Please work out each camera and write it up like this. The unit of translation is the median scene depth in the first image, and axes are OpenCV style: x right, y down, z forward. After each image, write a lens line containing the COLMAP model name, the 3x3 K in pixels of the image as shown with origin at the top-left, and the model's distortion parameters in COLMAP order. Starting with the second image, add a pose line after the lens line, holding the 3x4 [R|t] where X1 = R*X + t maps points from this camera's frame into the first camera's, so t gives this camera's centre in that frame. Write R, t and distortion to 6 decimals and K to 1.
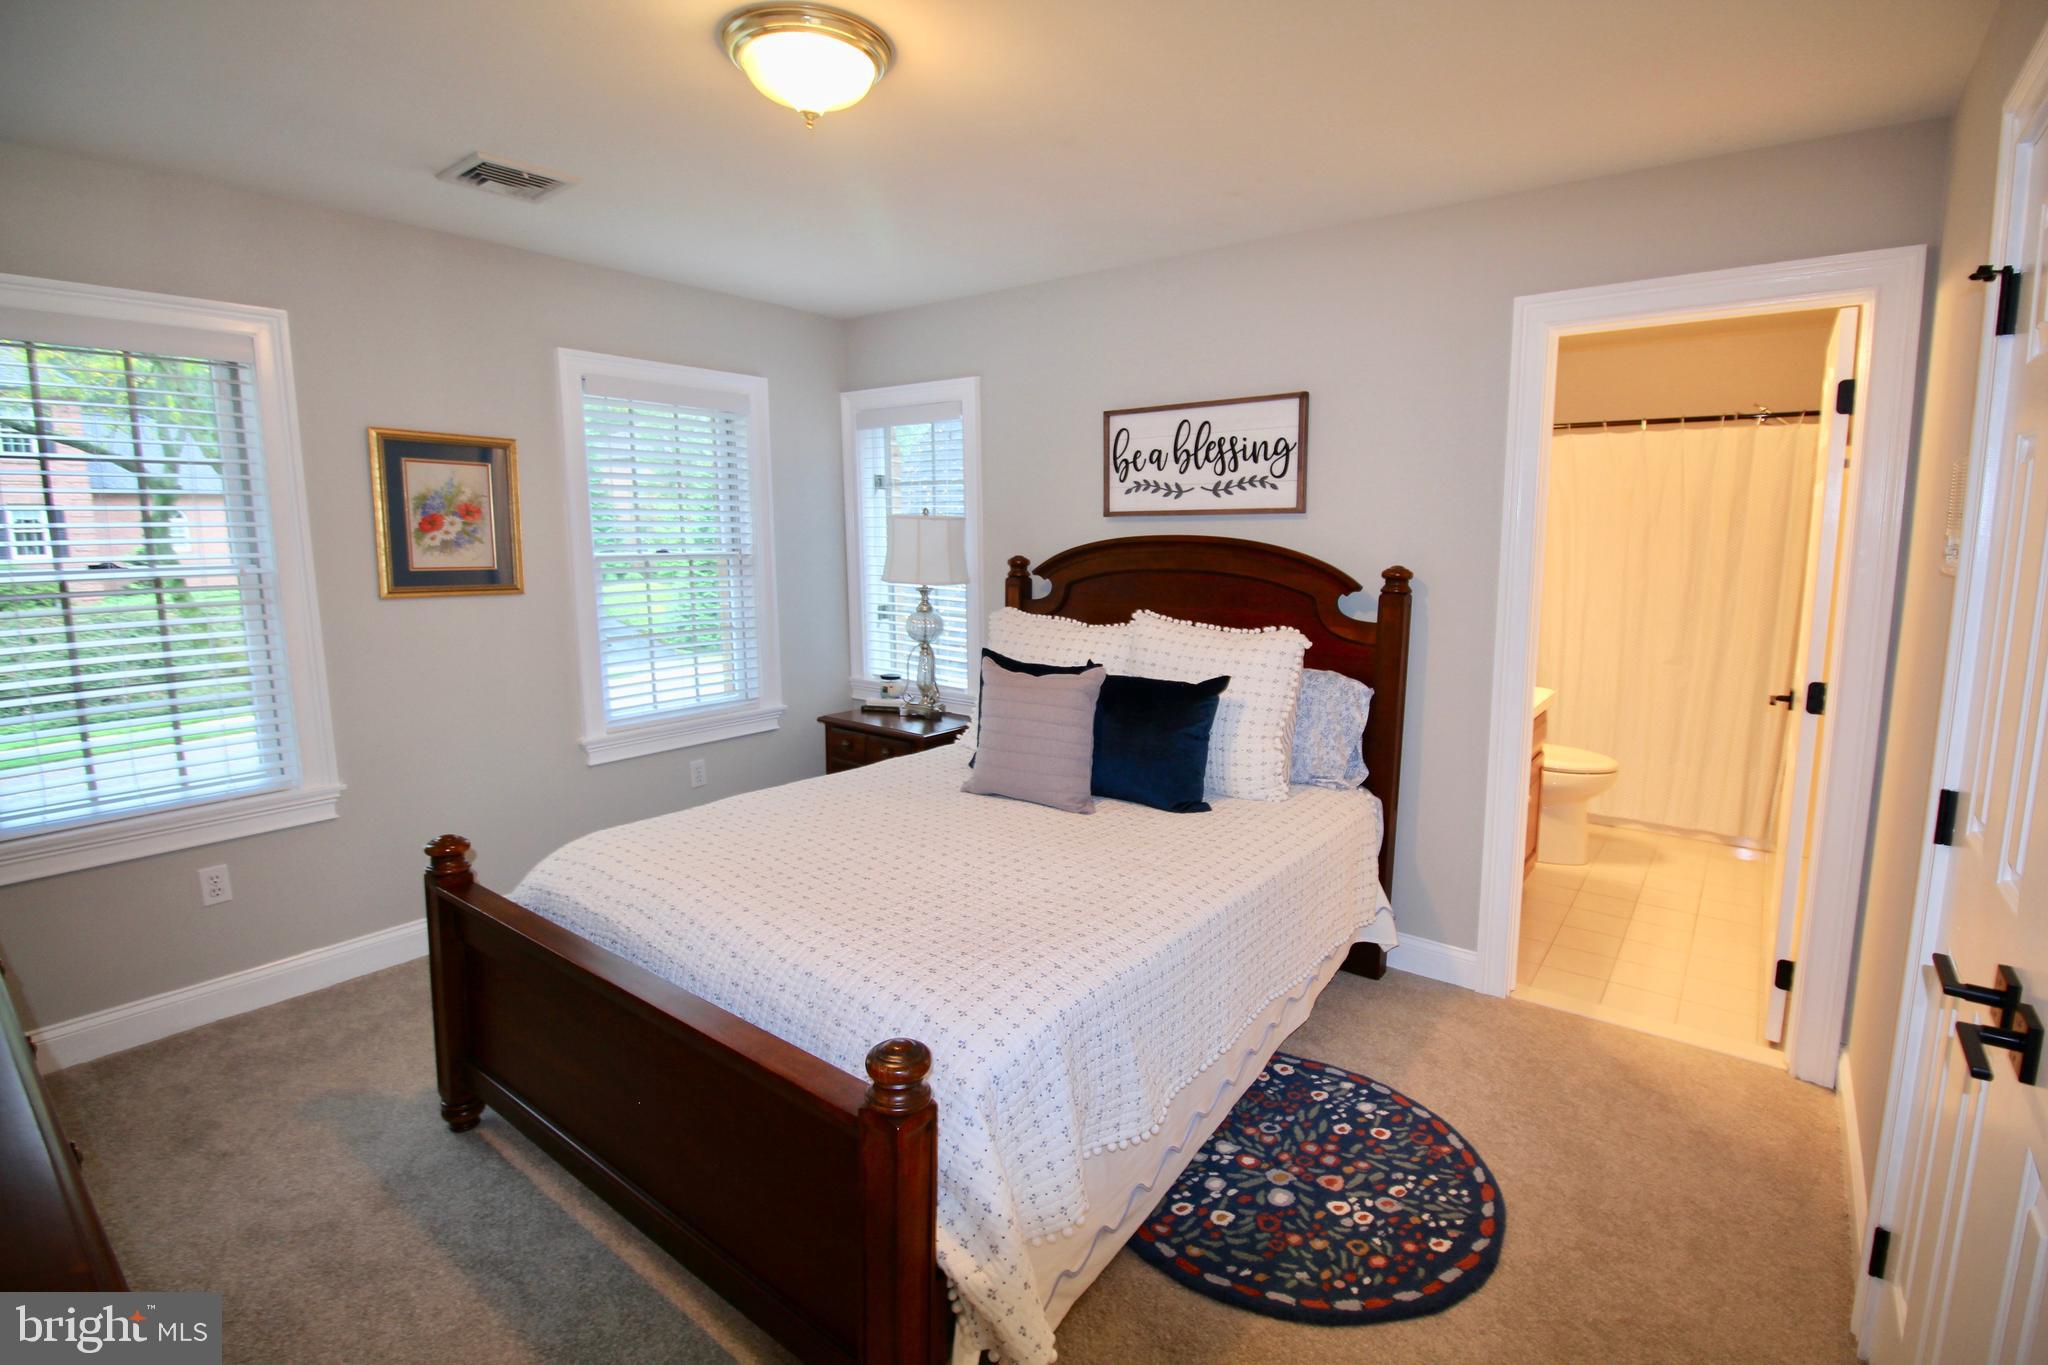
lens RADIAL K [[938.0, 0, 1027.8], [0, 938.0, 668.8], [0, 0, 1]] dist [-0.005205, -0.000644]
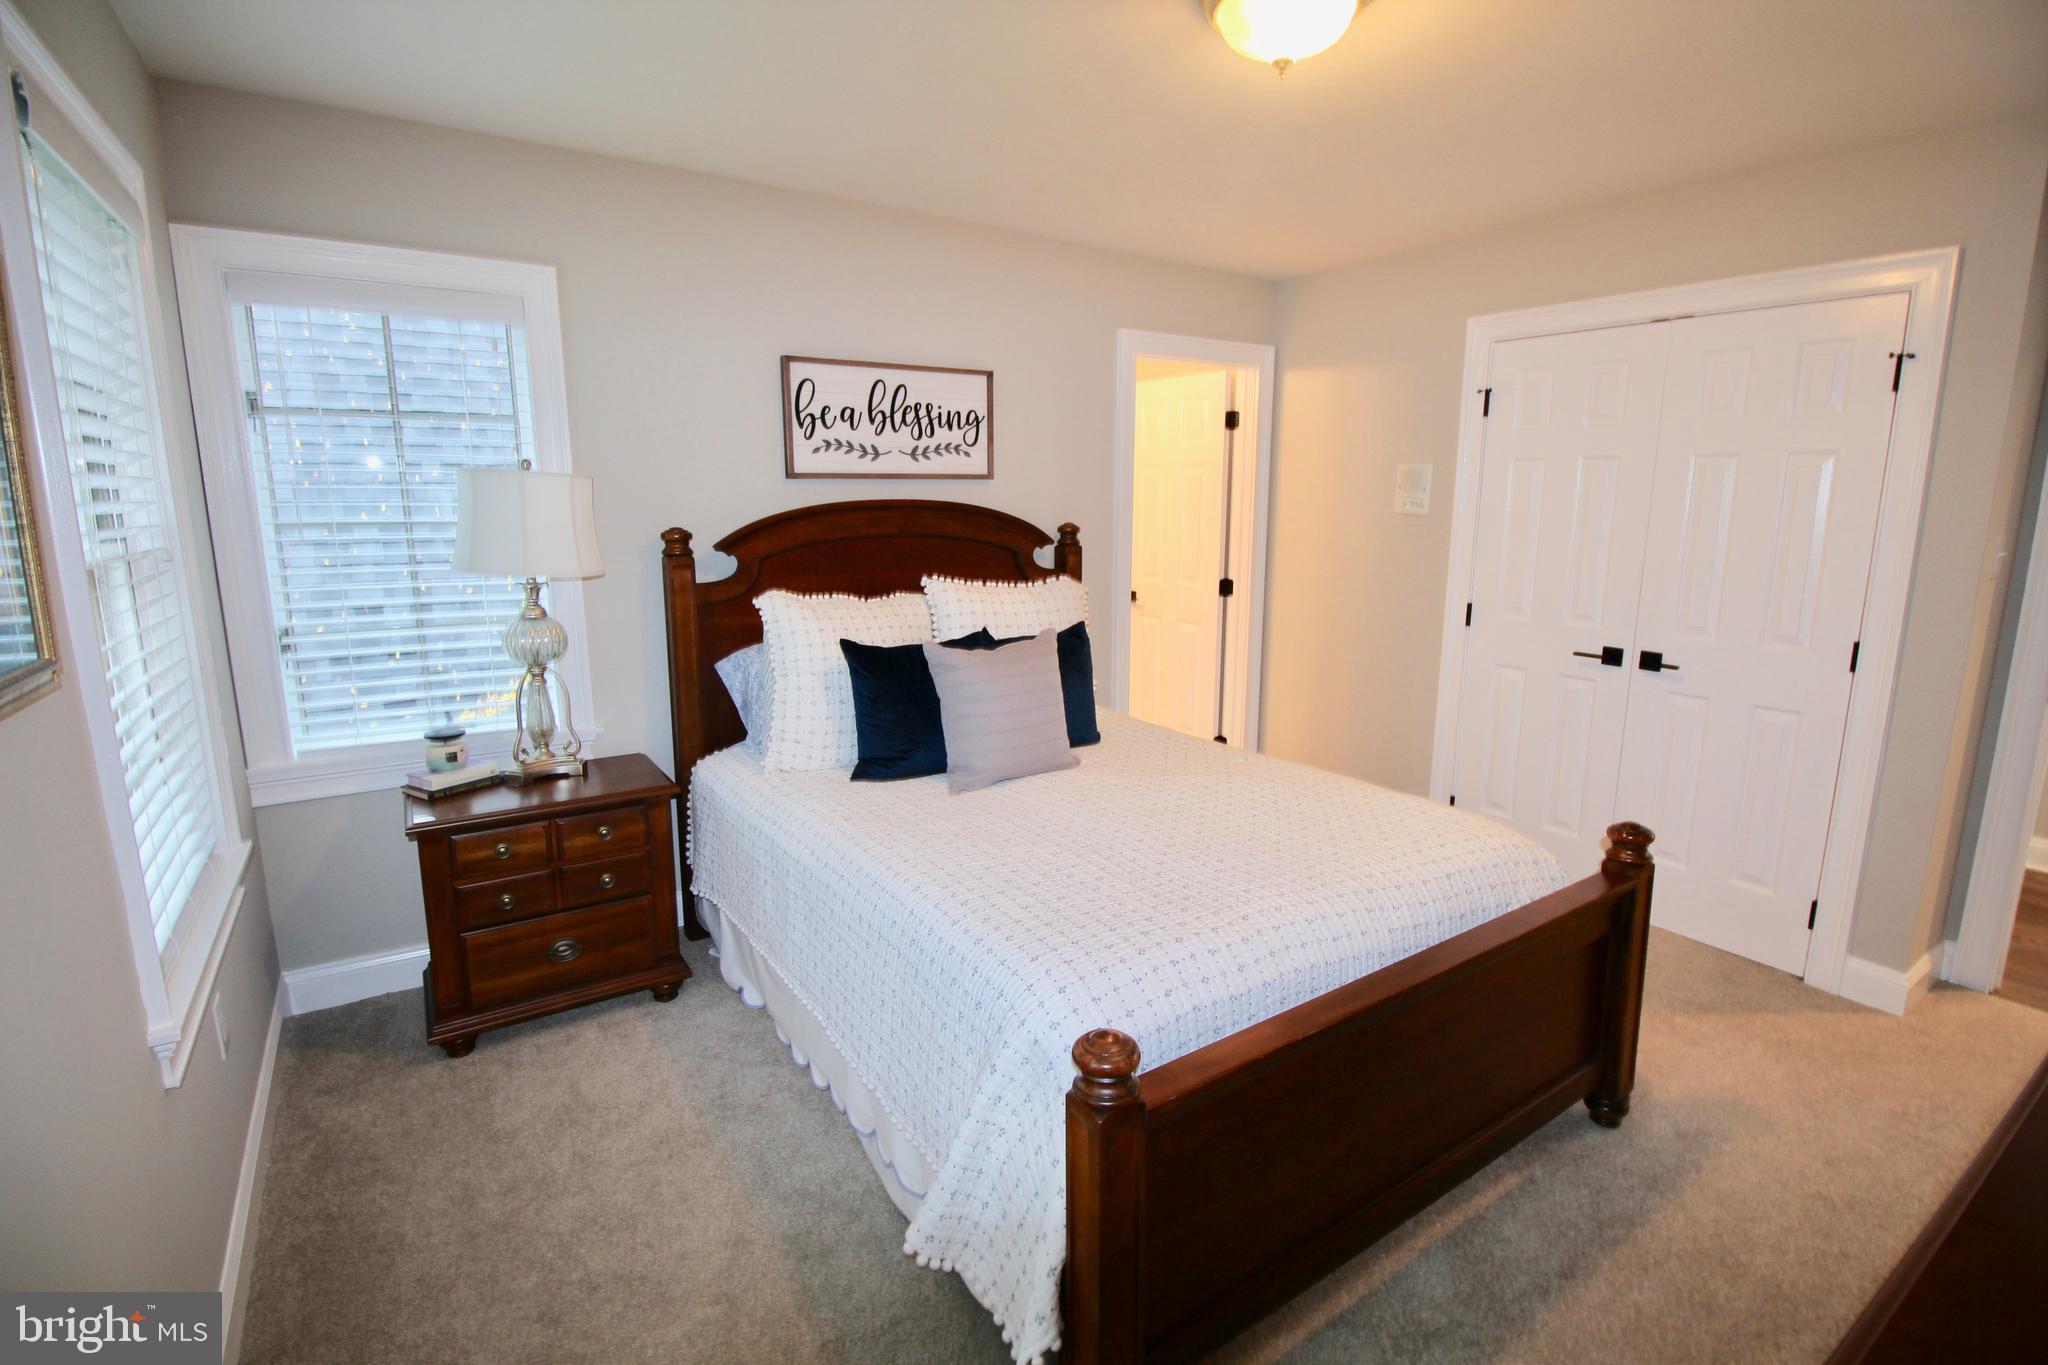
lens RADIAL K [[974.3, 0, 1024.0], [0, 974.3, 682.5], [0, 0, 1]] dist [0.002314, -0.015925]
pose [[0.303466, -0.184227, 0.934863, -0.796266], [0.135215, 0.979528, 0.149136, -0.089026], [-0.943199, 0.081150, 0.322164, 0.564217]]
